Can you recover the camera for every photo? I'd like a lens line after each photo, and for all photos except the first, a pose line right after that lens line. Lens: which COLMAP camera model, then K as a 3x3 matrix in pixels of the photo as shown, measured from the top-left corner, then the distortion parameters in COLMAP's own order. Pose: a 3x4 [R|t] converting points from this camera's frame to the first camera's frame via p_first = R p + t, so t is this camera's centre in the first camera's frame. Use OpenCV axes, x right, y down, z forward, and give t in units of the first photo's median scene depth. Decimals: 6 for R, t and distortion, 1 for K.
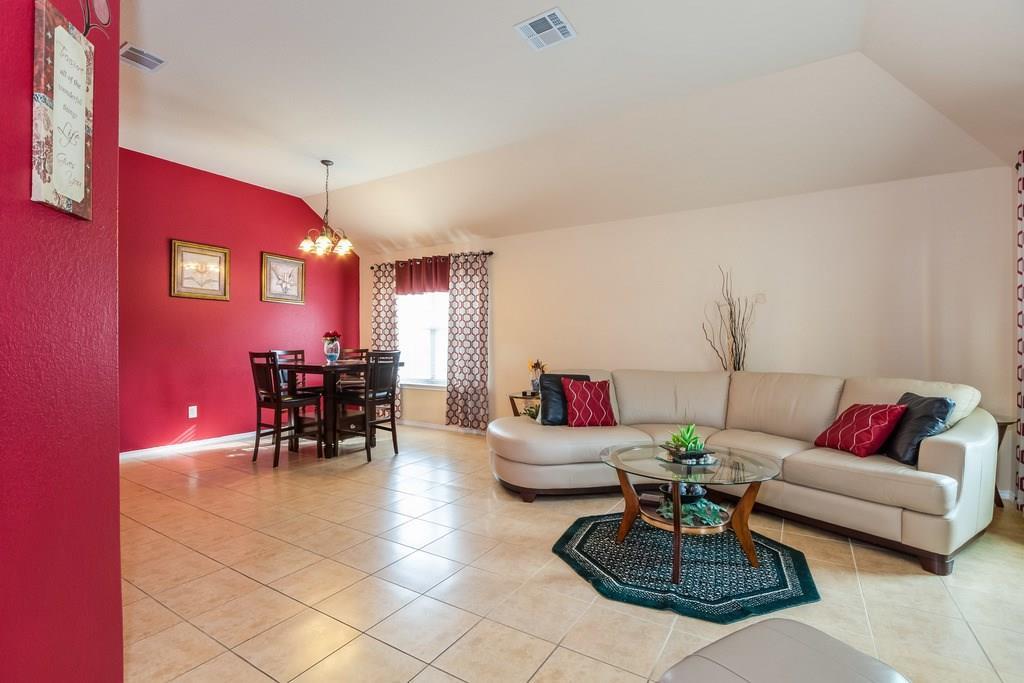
lens RADIAL K [[466.5, 0, 506.3], [0, 466.5, 344.8], [0, 0, 1]] dist [-0.008428, 0.002146]
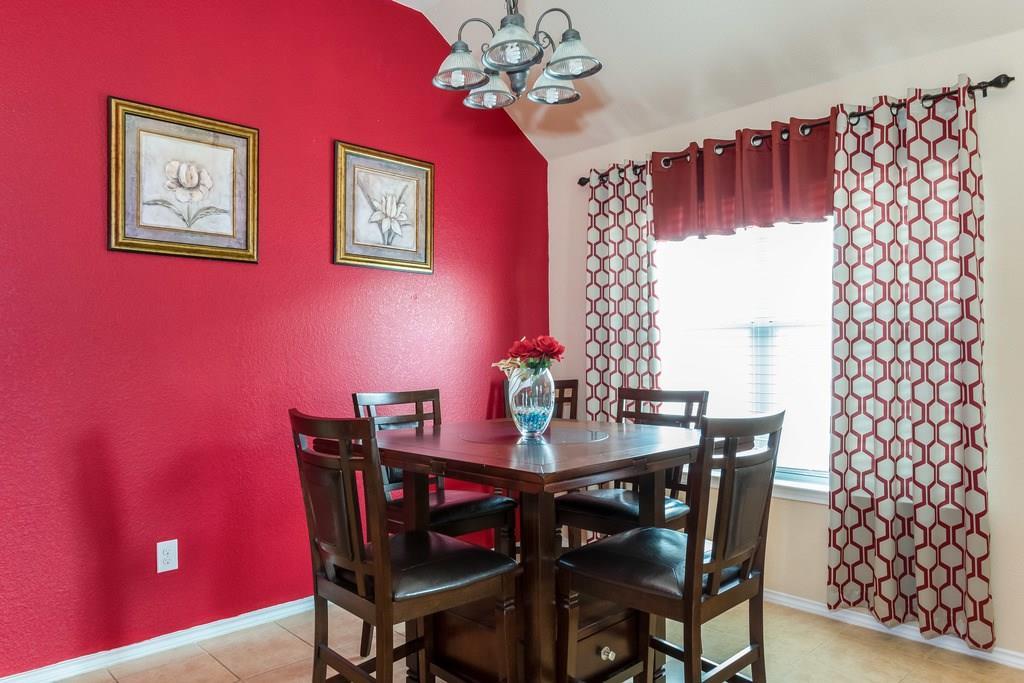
lens RADIAL K [[673.0, 0, 513.3], [0, 673.0, 344.5], [0, 0, 1]] dist [-0.013389, 0.001299]
pose [[0.971993, -0.011769, -0.234714, -0.236258], [0.008015, 0.999824, -0.016943, -0.014050], [0.234872, 0.014587, 0.971917, 0.465706]]
